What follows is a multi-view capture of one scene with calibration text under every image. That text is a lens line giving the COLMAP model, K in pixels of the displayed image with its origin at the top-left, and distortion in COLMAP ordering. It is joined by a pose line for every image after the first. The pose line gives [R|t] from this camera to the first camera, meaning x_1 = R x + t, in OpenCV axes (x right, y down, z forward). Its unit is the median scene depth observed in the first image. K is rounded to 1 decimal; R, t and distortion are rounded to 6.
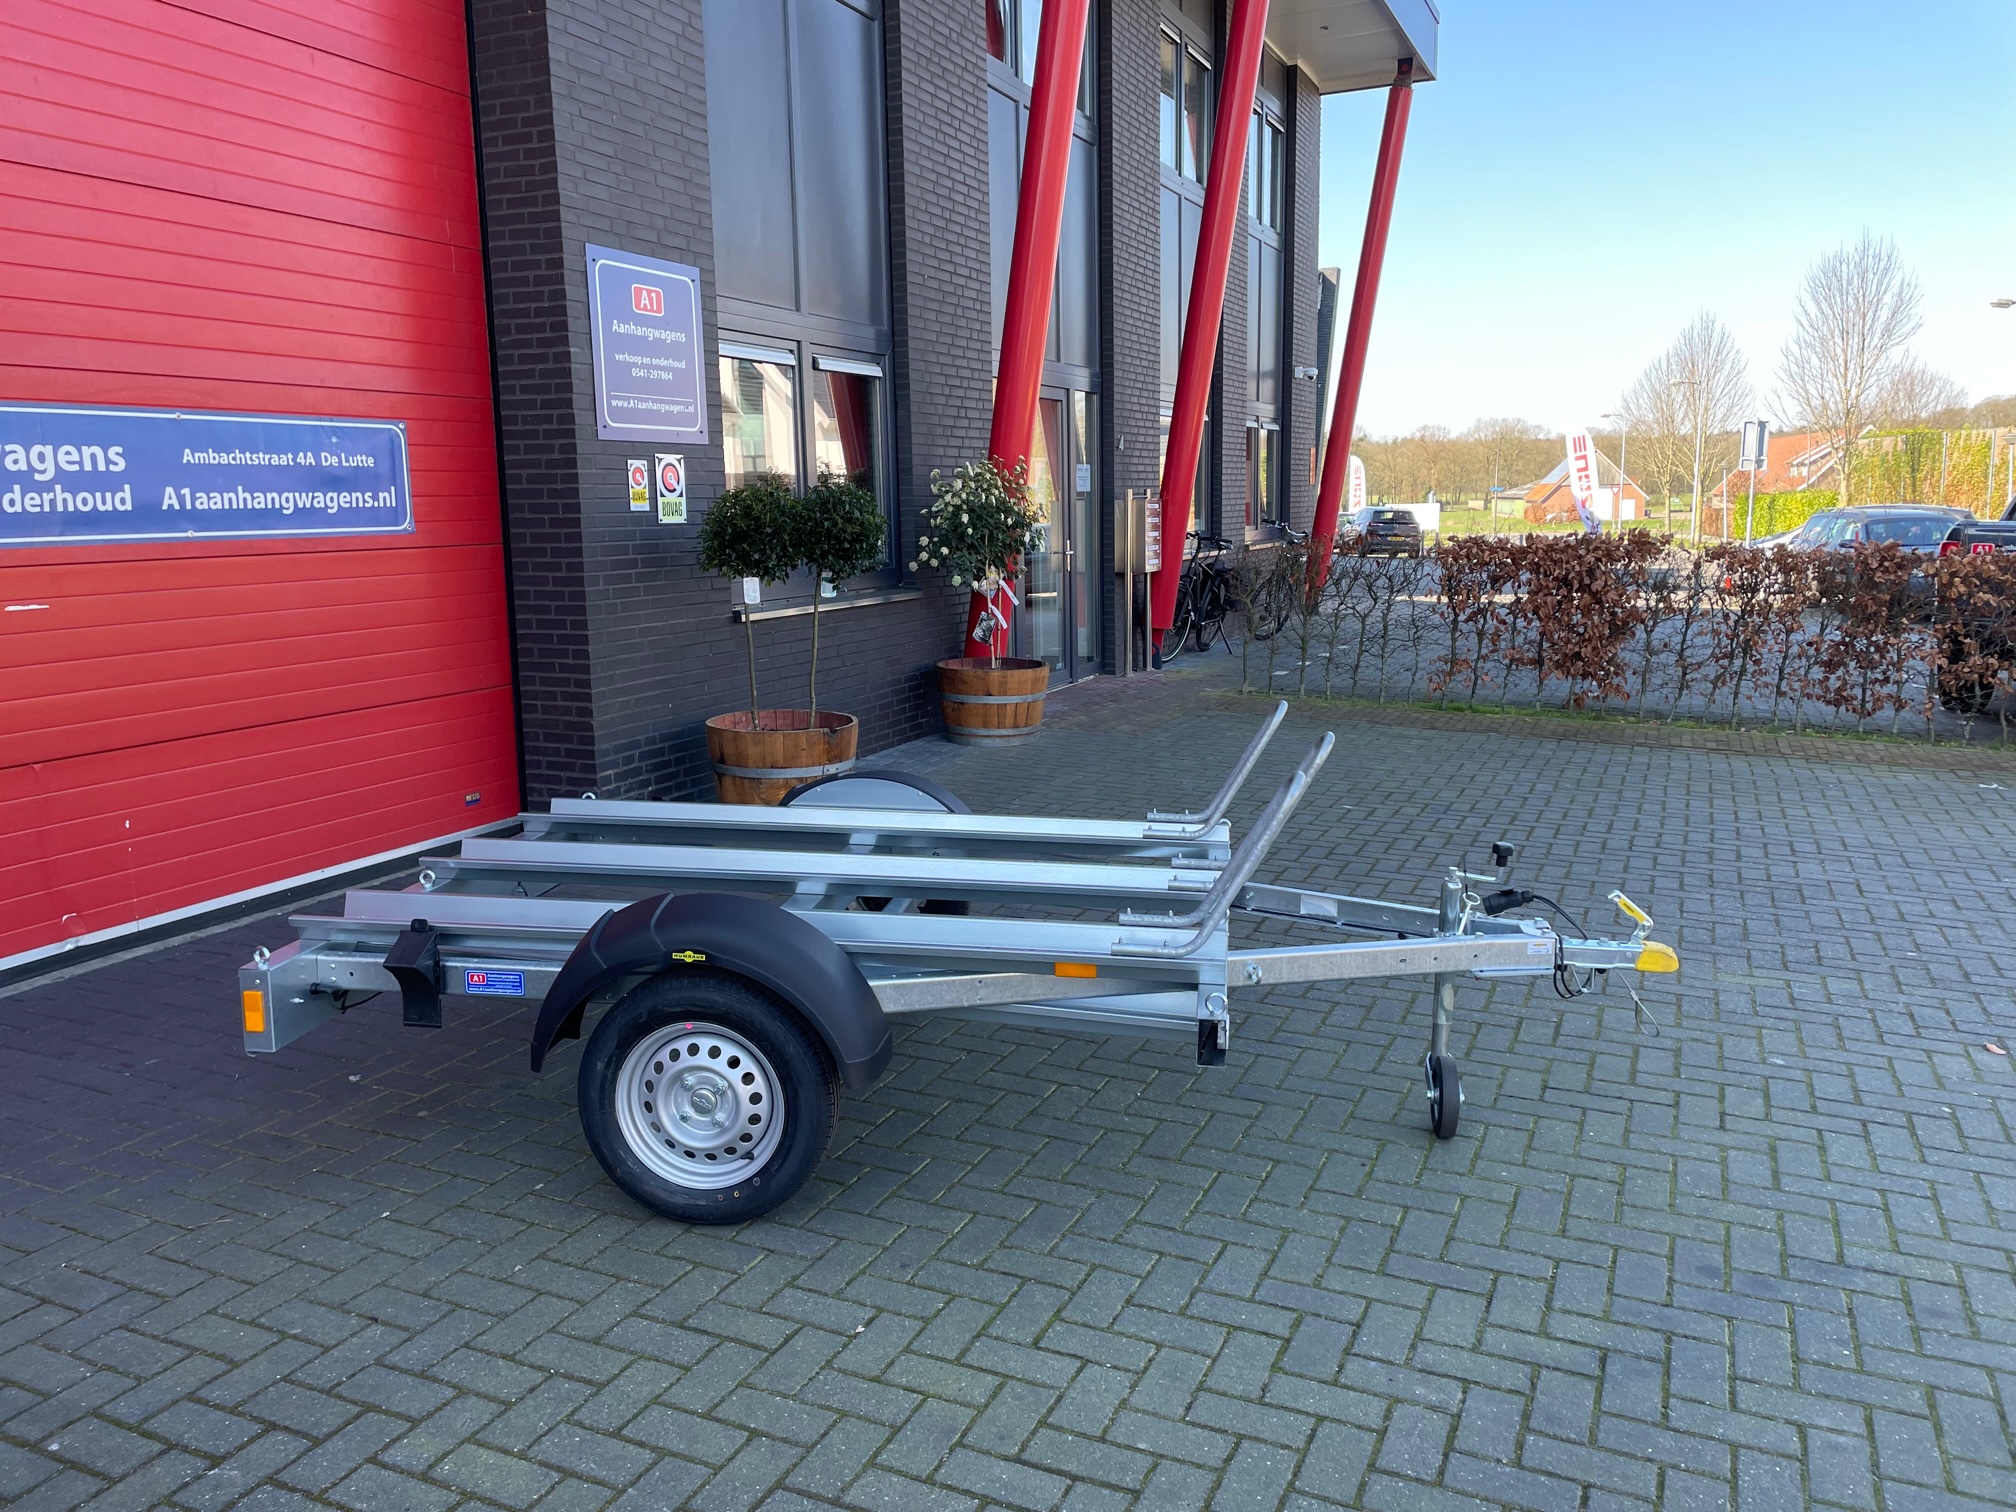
lens RADIAL K [[1519.1, 0, 1015.1], [0, 1519.1, 737.0], [0, 0, 1]] dist [0.086705, -0.108809]
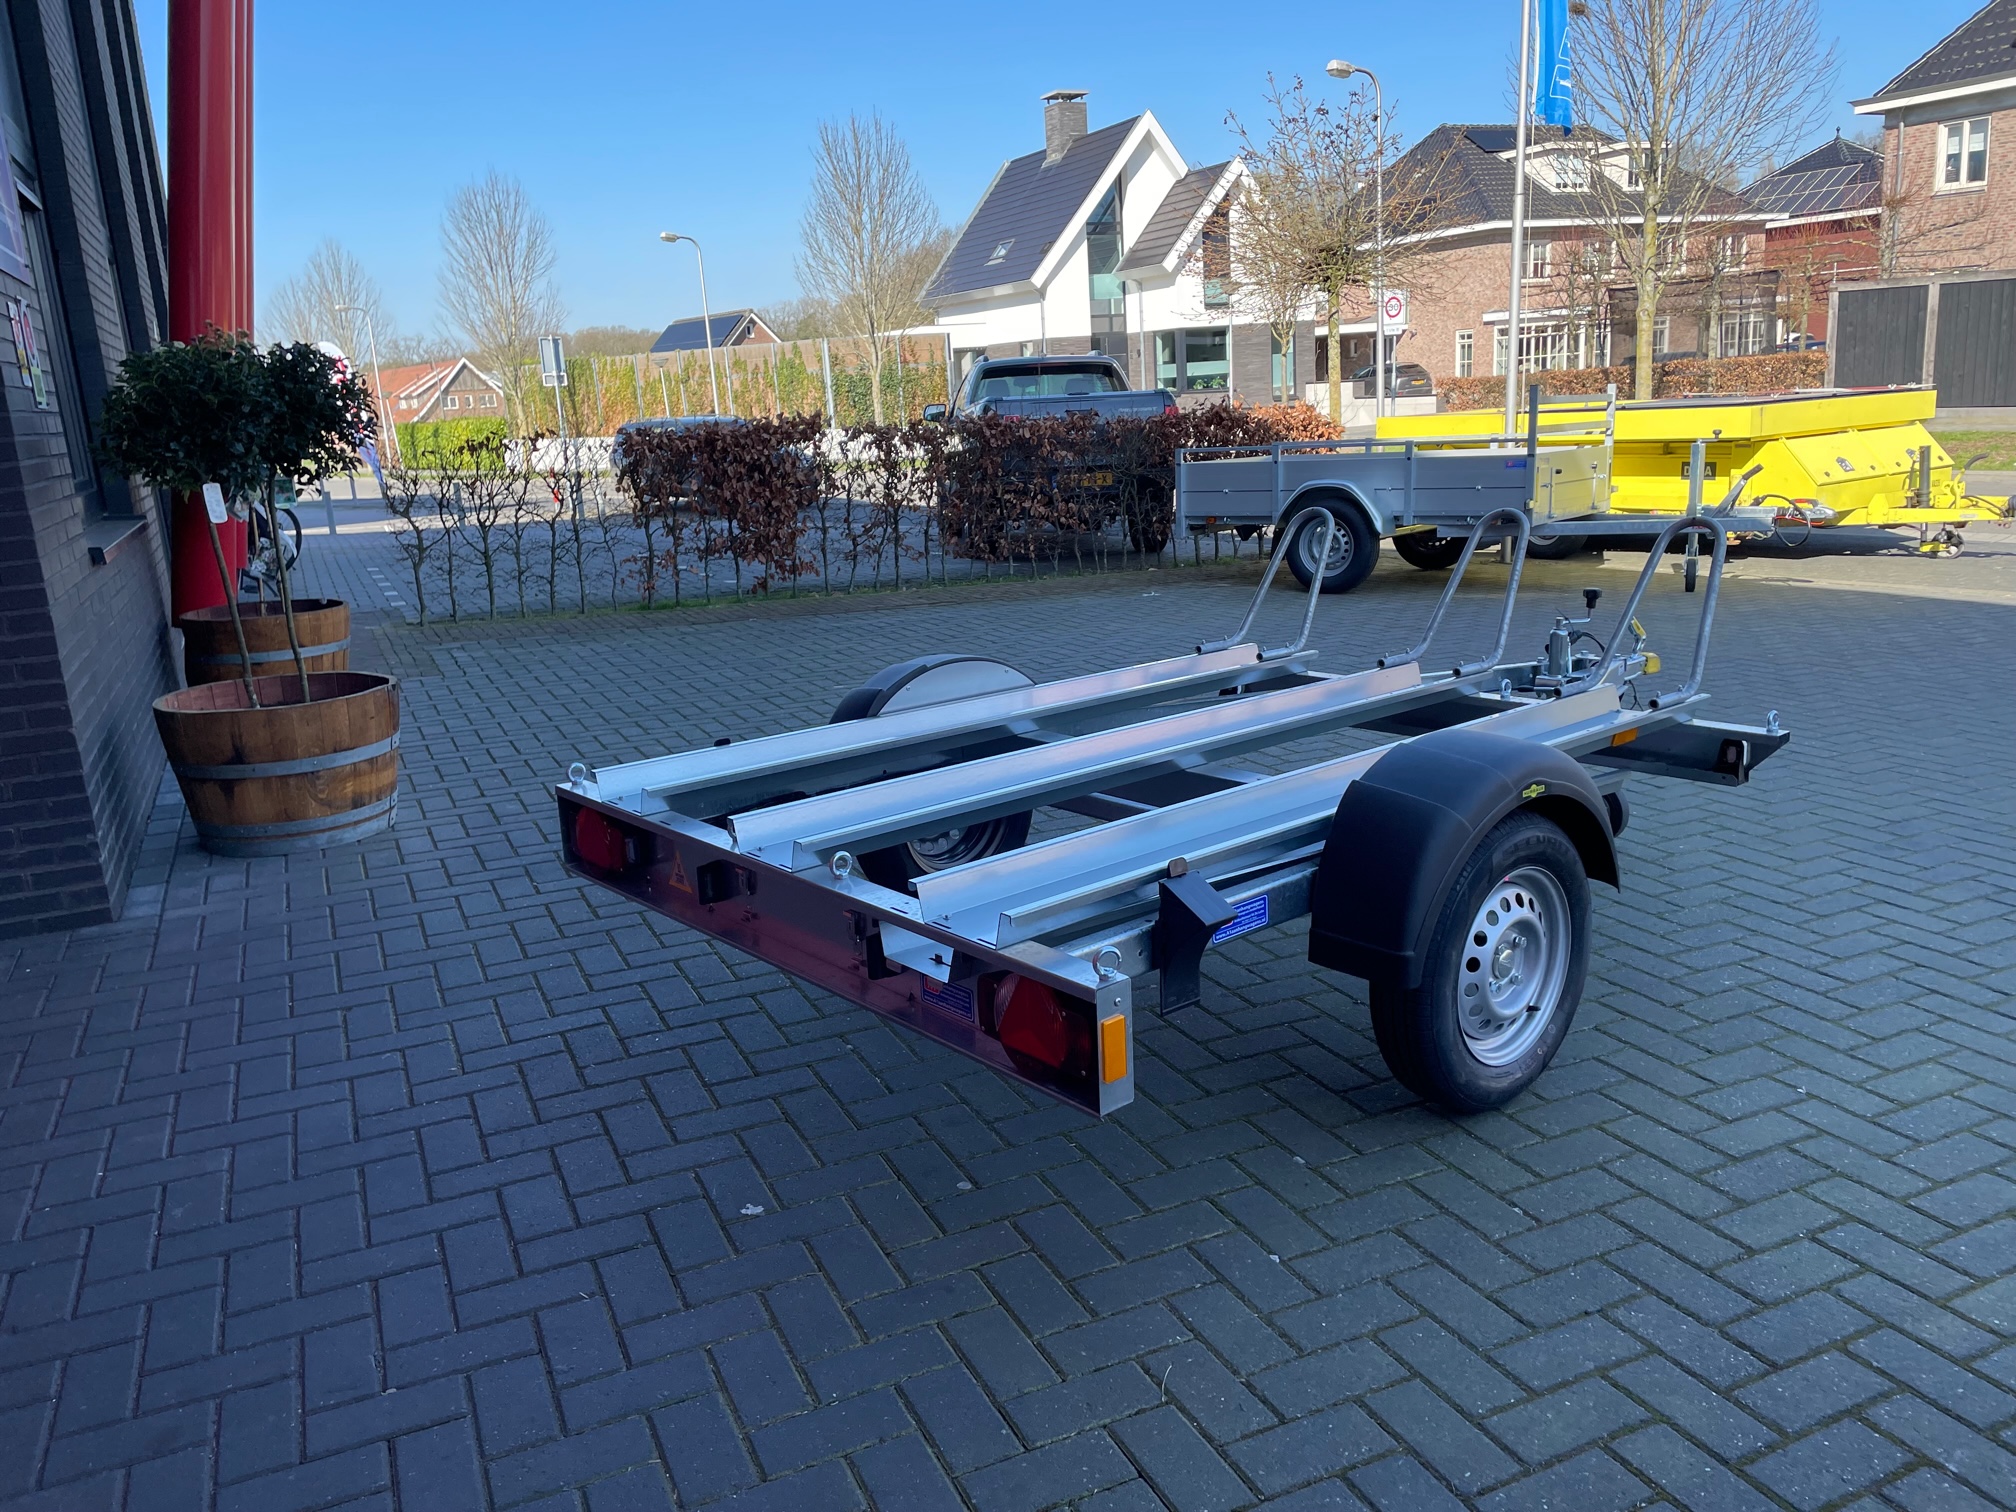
lens RADIAL K [[1519.1, 0, 1022.7], [0, 1519.1, 755.2], [0, 0, 1]] dist [0.086705, -0.108809]
pose [[0.652475, -0.201676, 0.730481, -0.470081], [0.165374, 0.978598, 0.122463, -0.012516], [-0.739546, 0.040898, 0.671863, 0.294628]]
